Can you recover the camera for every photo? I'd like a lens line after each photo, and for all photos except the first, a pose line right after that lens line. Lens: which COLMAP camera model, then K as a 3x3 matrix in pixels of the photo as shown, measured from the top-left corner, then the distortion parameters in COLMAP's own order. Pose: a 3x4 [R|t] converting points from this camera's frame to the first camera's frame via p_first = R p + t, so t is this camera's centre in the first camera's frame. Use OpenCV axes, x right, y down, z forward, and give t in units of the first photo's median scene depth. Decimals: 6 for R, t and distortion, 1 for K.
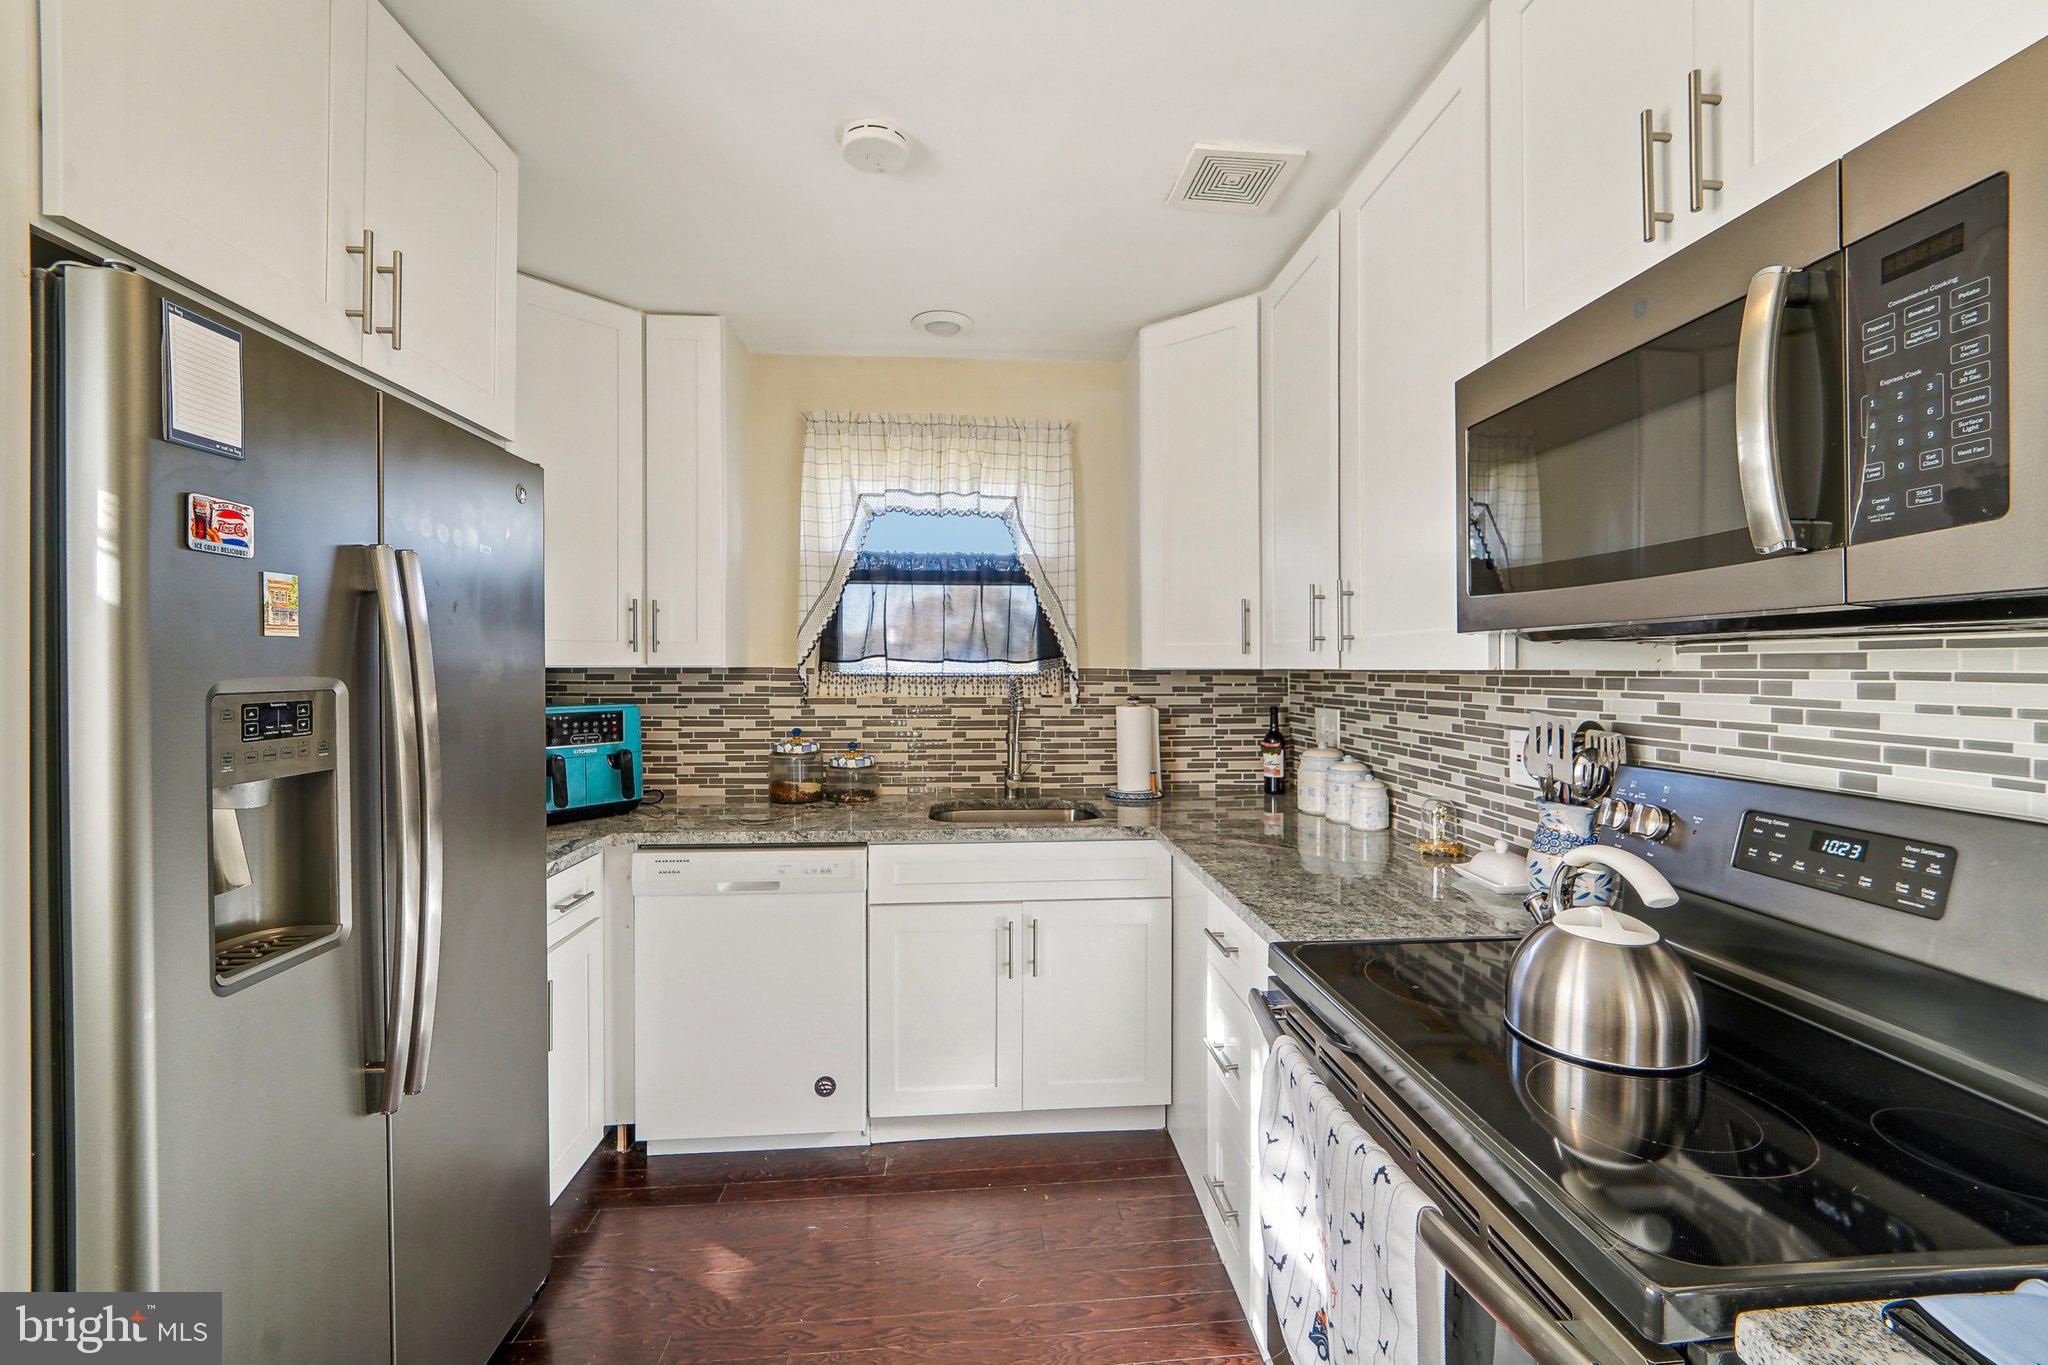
lens RADIAL K [[854.4, 0, 1034.6], [0, 854.4, 675.2], [0, 0, 1]] dist [-0.011825, -0.000834]
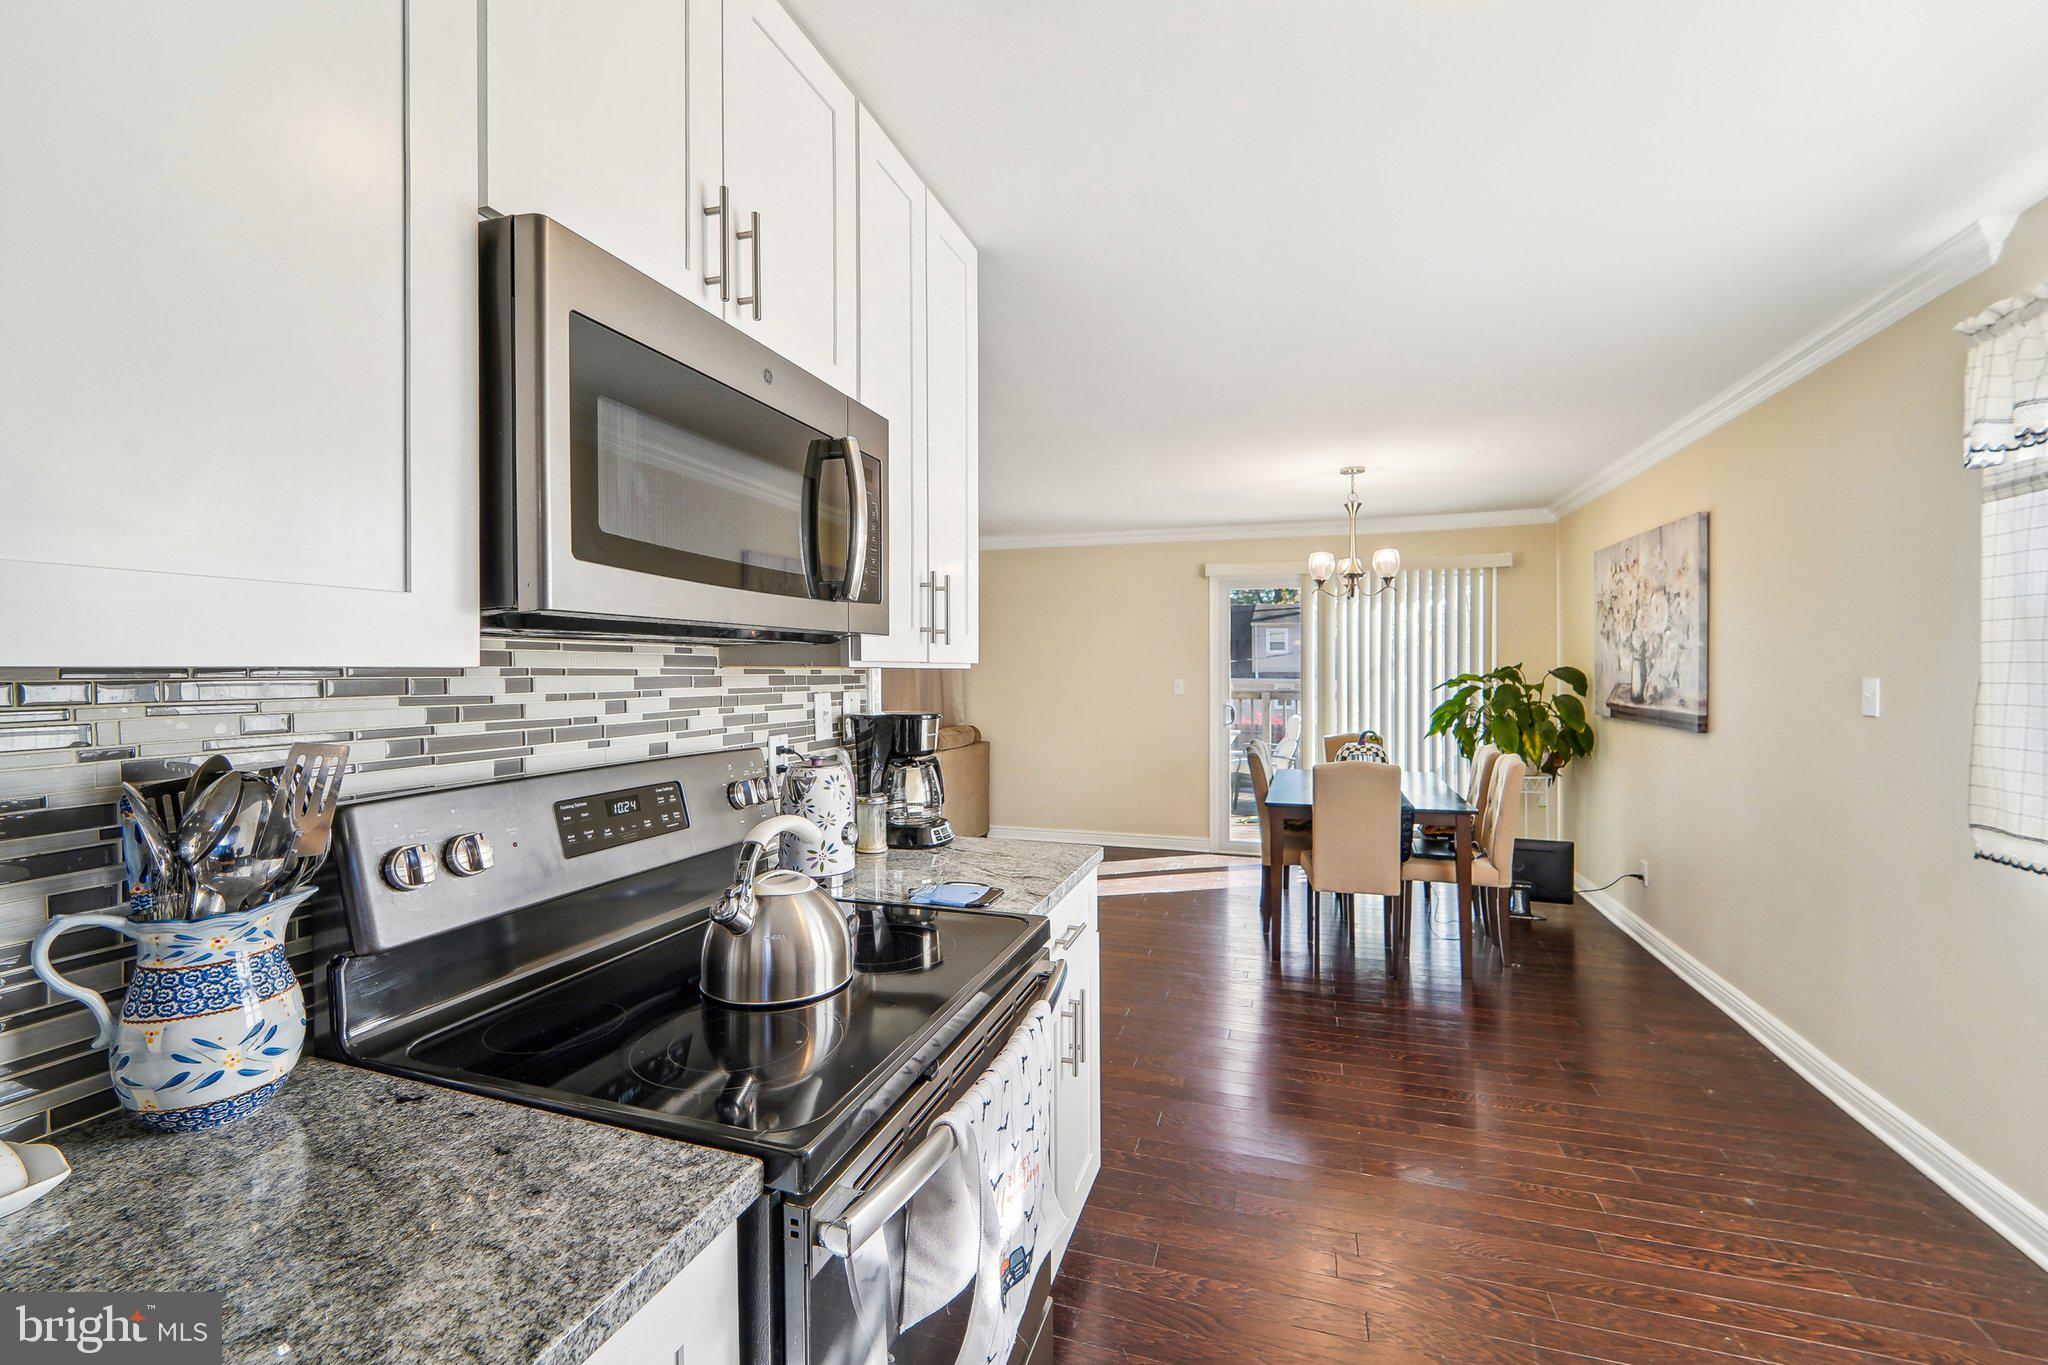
lens RADIAL K [[854.4, 0, 1031.6], [0, 854.4, 663.0], [0, 0, 1]] dist [-0.011825, -0.000834]
pose [[-0.922623, -0.000925, 0.385701, -0.054668], [0.000234, 0.999996, 0.002957, -0.008050], [-0.385702, 0.002819, -0.922619, 1.000866]]
